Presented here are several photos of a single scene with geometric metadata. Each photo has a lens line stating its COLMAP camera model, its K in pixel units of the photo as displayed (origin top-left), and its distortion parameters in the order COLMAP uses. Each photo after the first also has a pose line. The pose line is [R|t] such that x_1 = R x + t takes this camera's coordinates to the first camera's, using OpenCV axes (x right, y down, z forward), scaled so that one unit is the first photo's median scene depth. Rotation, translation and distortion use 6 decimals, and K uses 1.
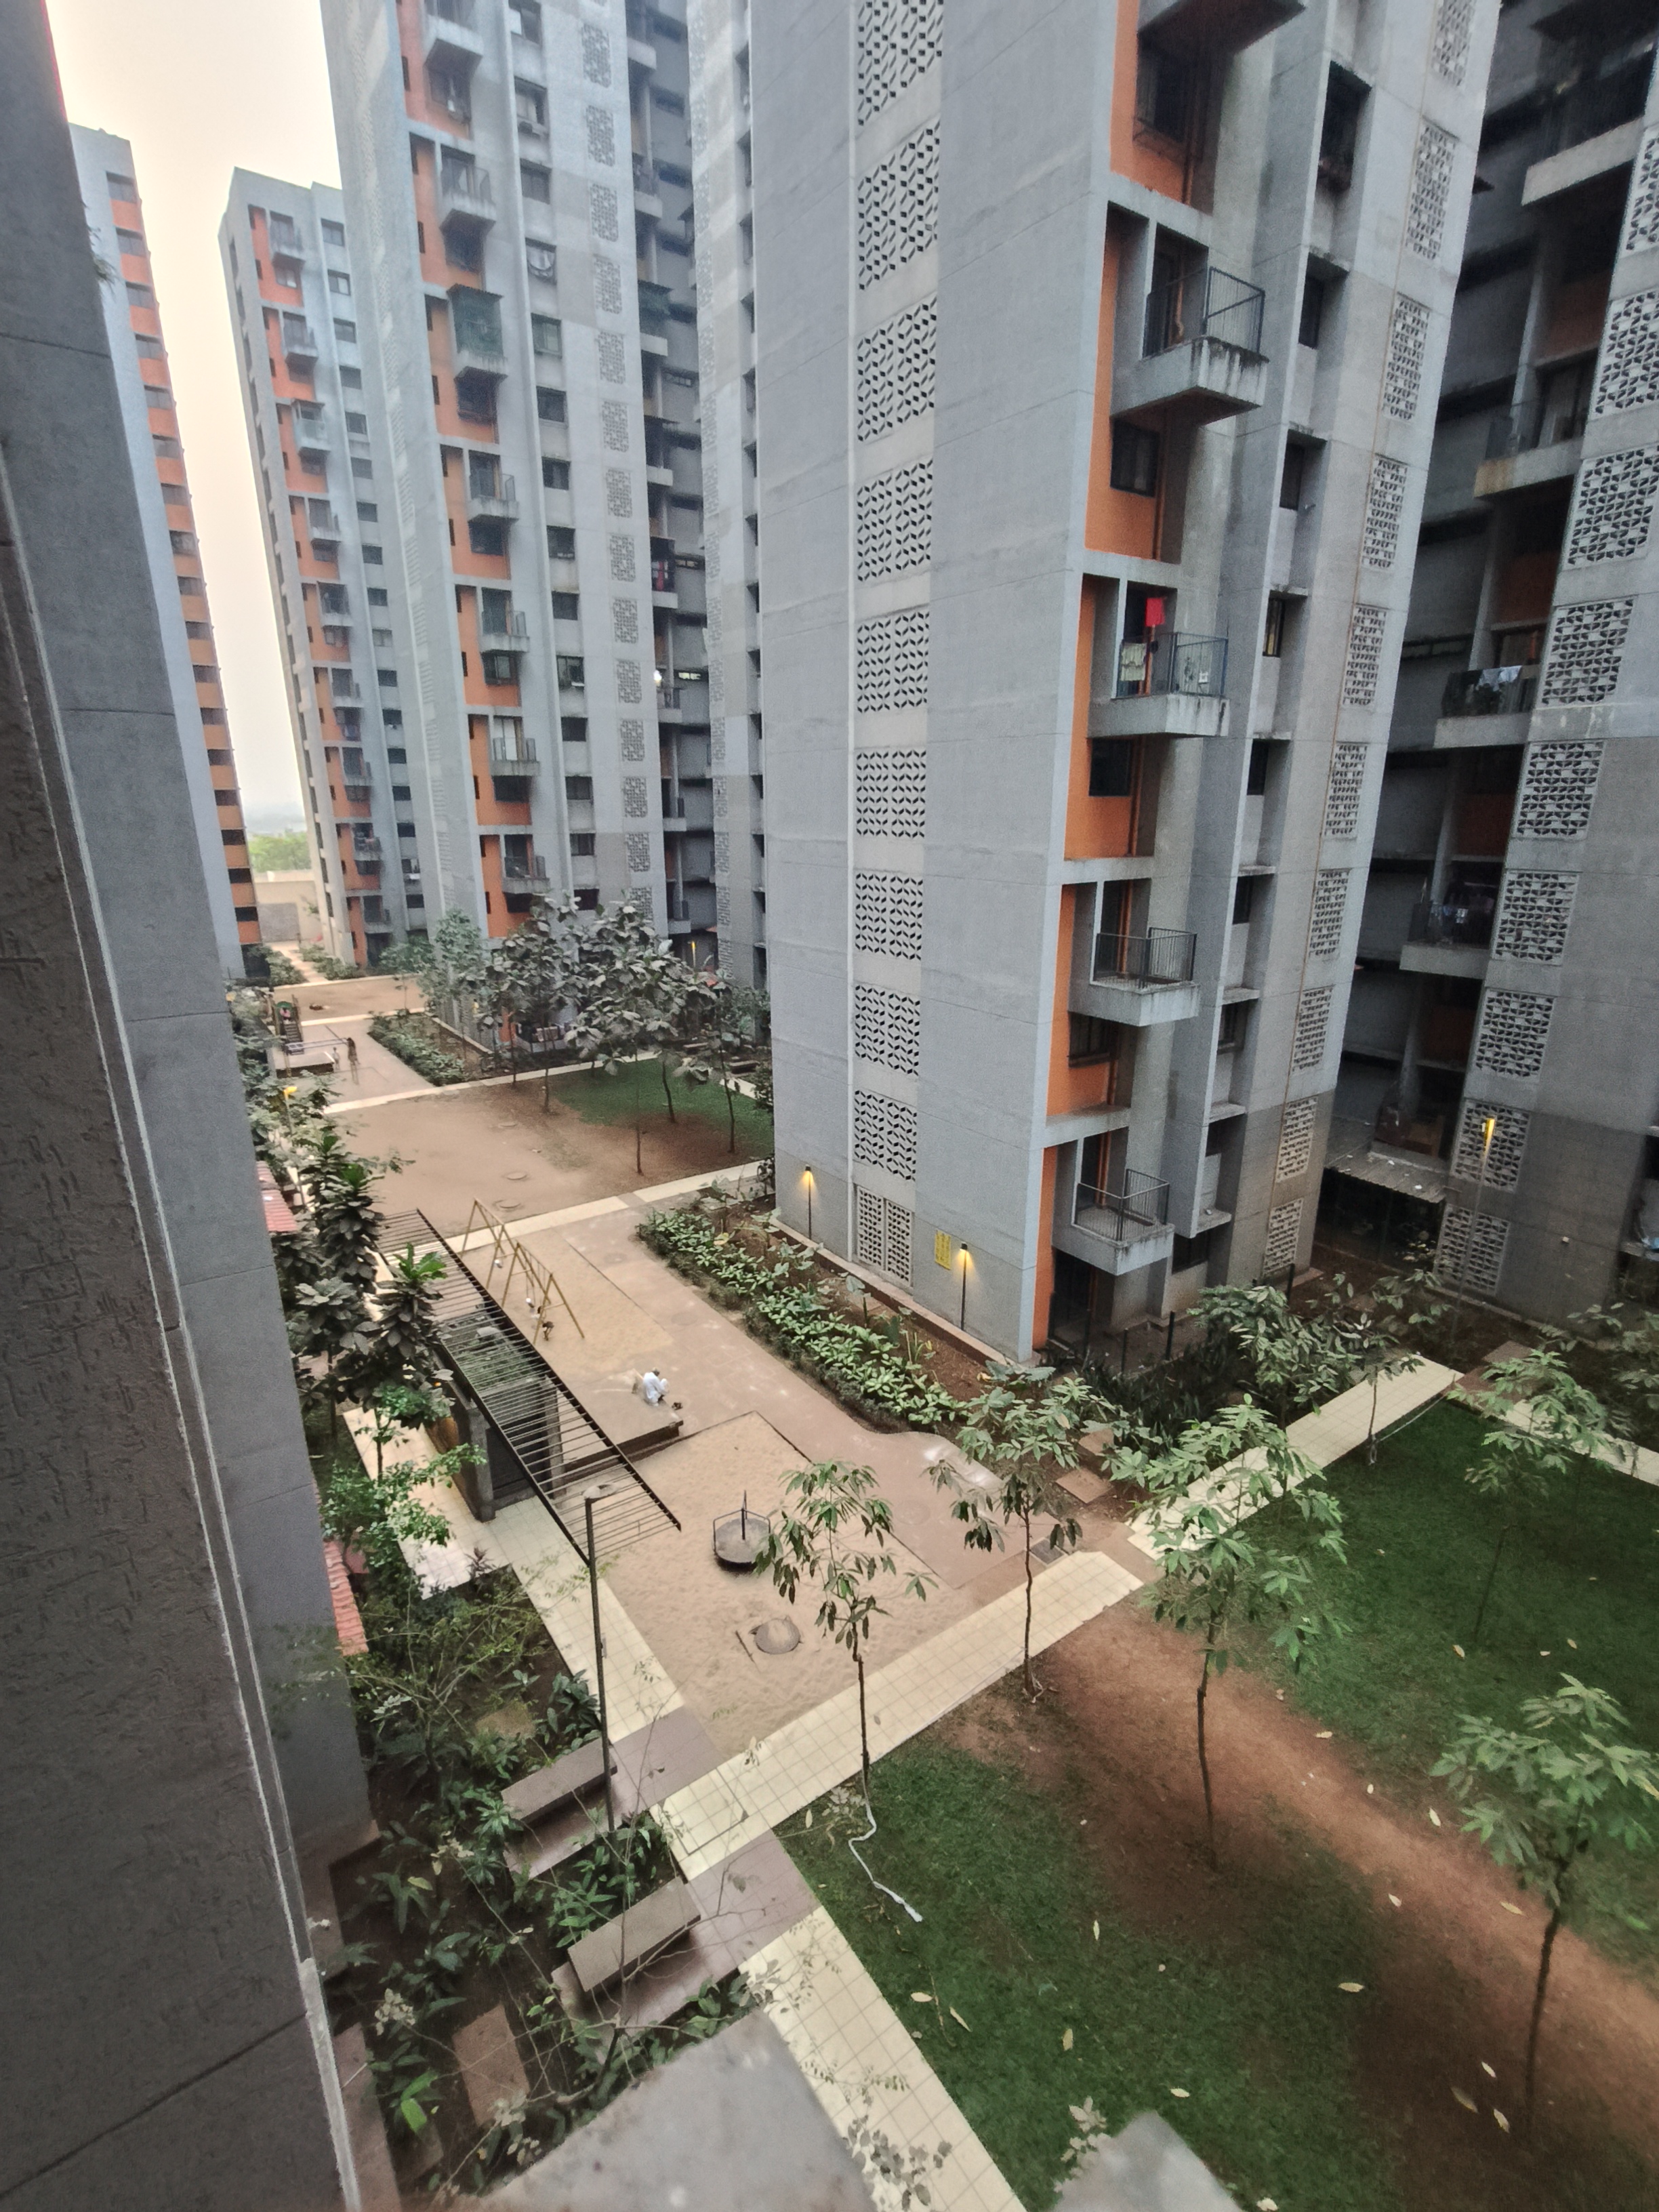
lens RADIAL K [[1018.5, 0, 830.1], [0, 1018.5, 1107.4], [0, 0, 1]] dist [0.006805, 0.000541]
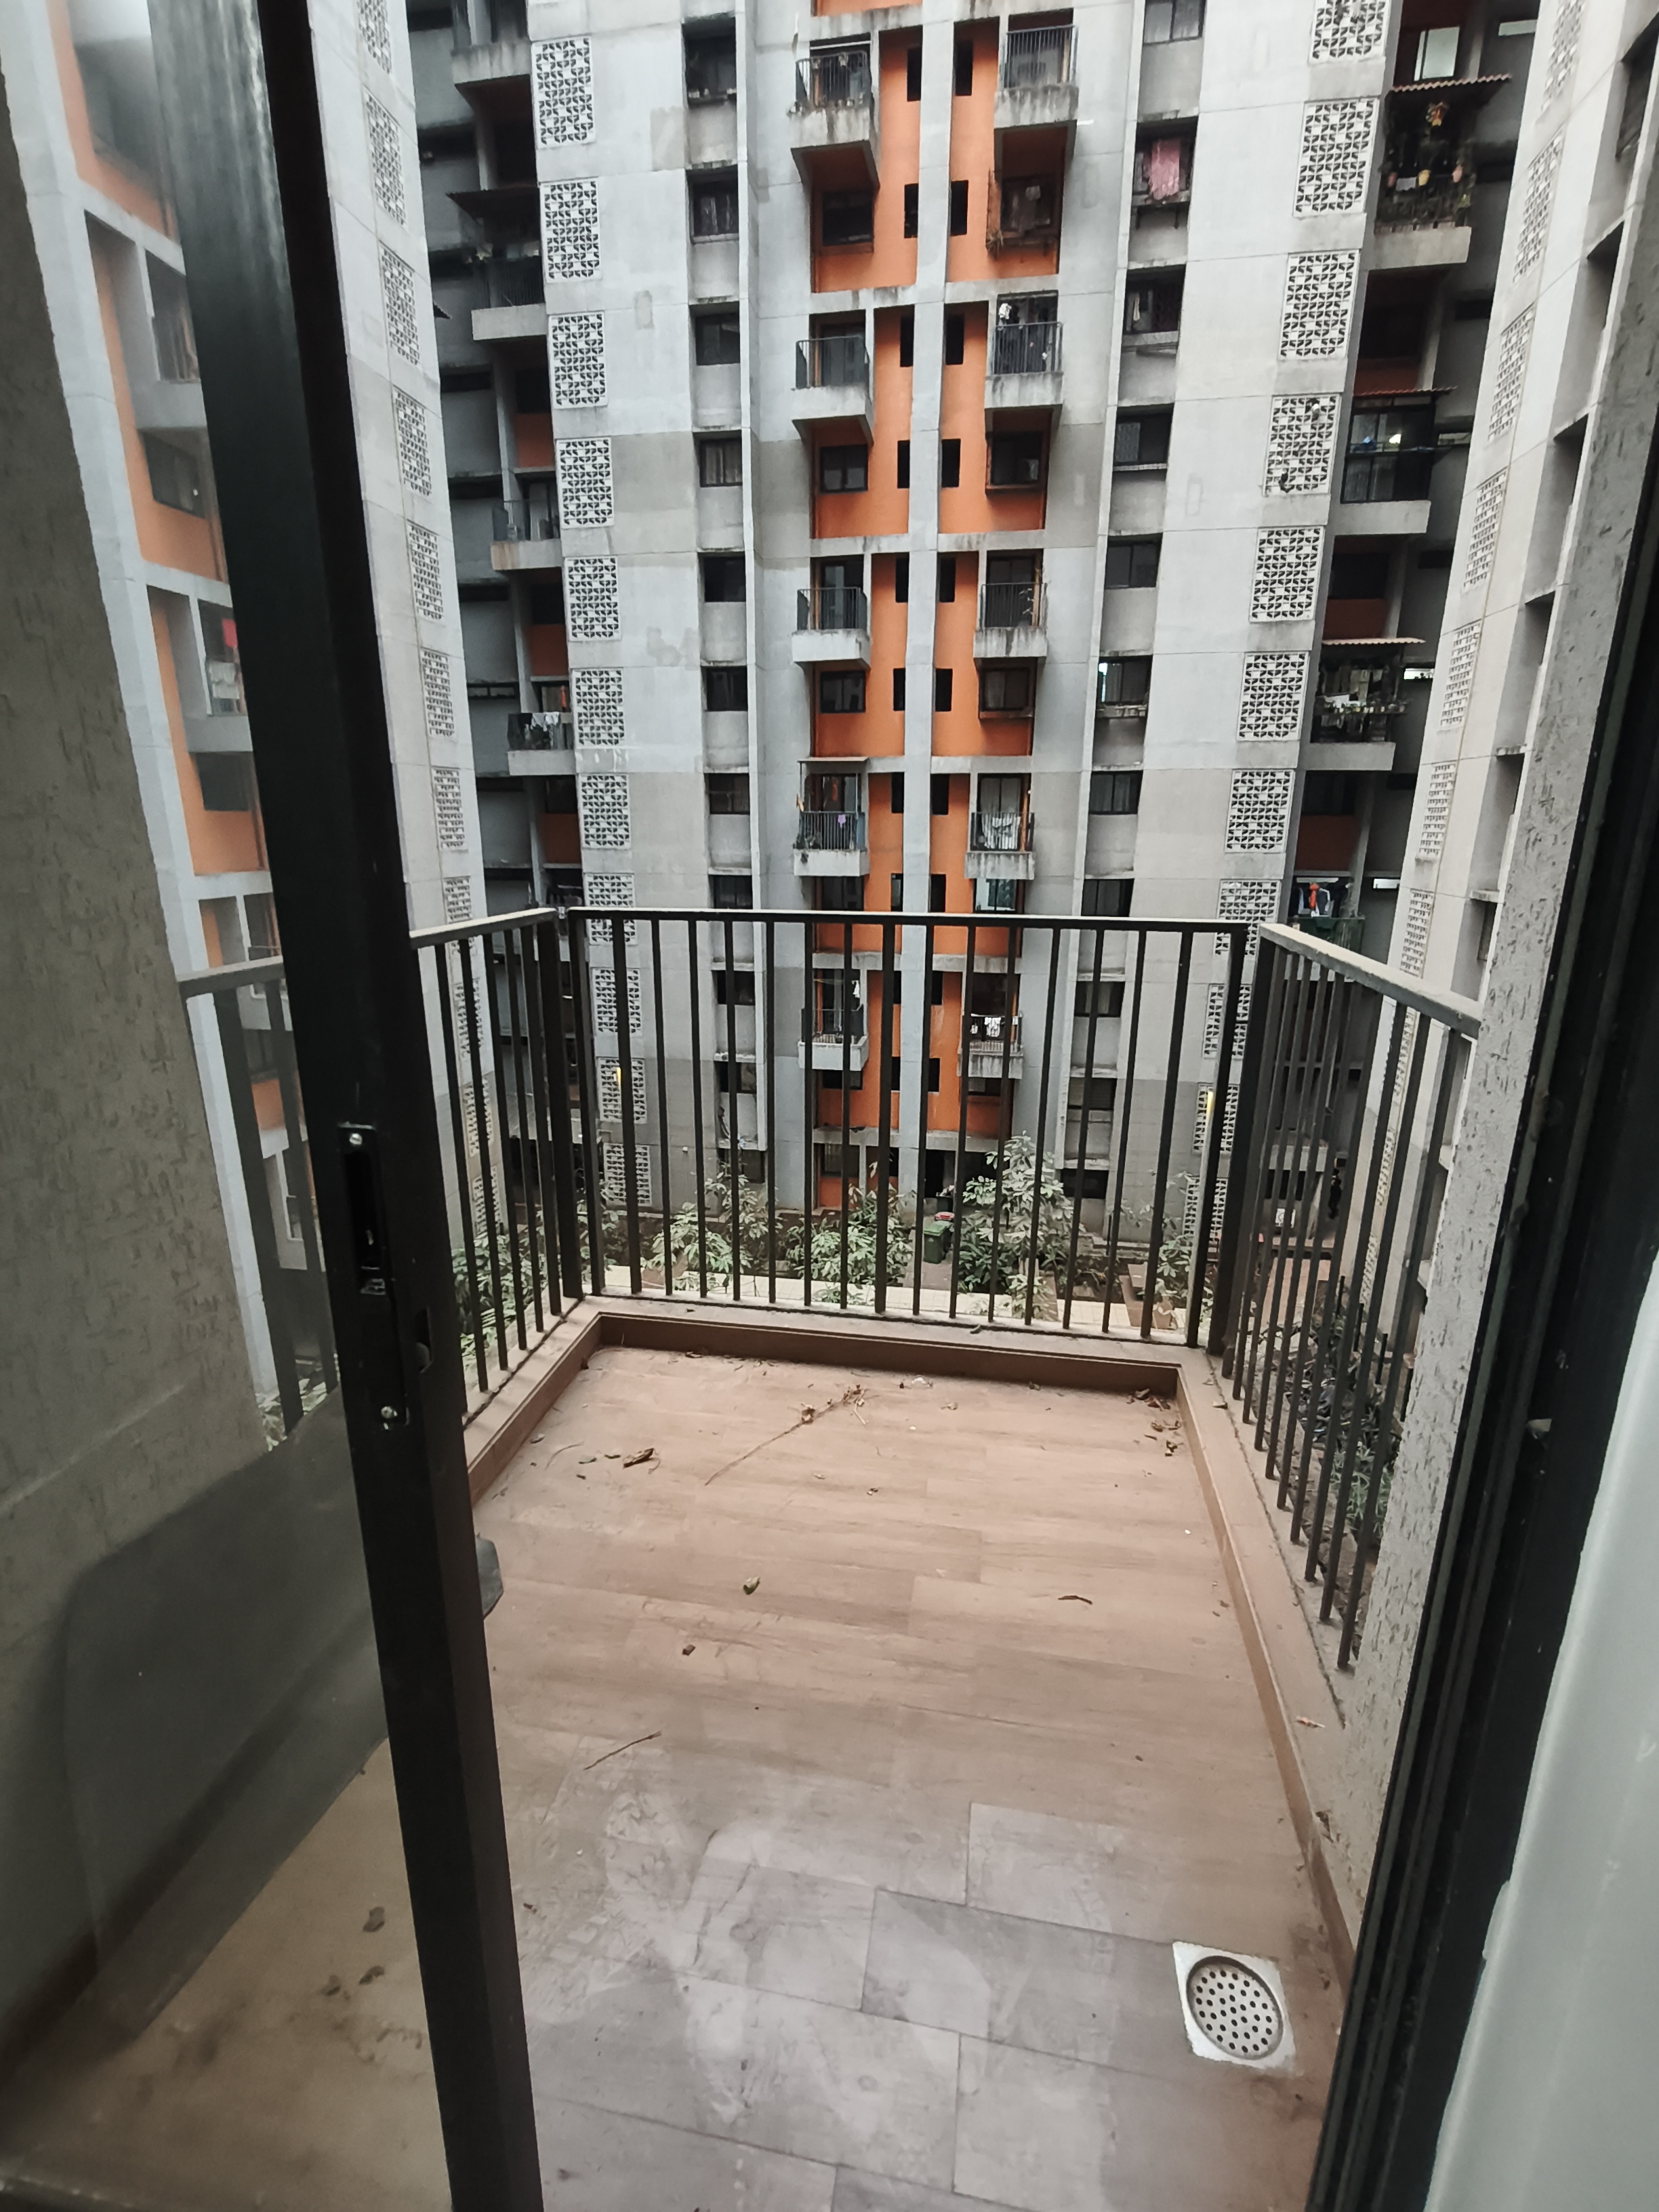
lens RADIAL K [[1018.5, 0, 824.6], [0, 1018.5, 1111.7], [0, 0, 1]] dist [0.006805, 0.000541]
pose [[0.700199, -0.193328, 0.687274, -0.061138], [0.202234, 0.976920, 0.068767, 0.032434], [-0.684707, 0.090840, 0.723136, -0.099831]]
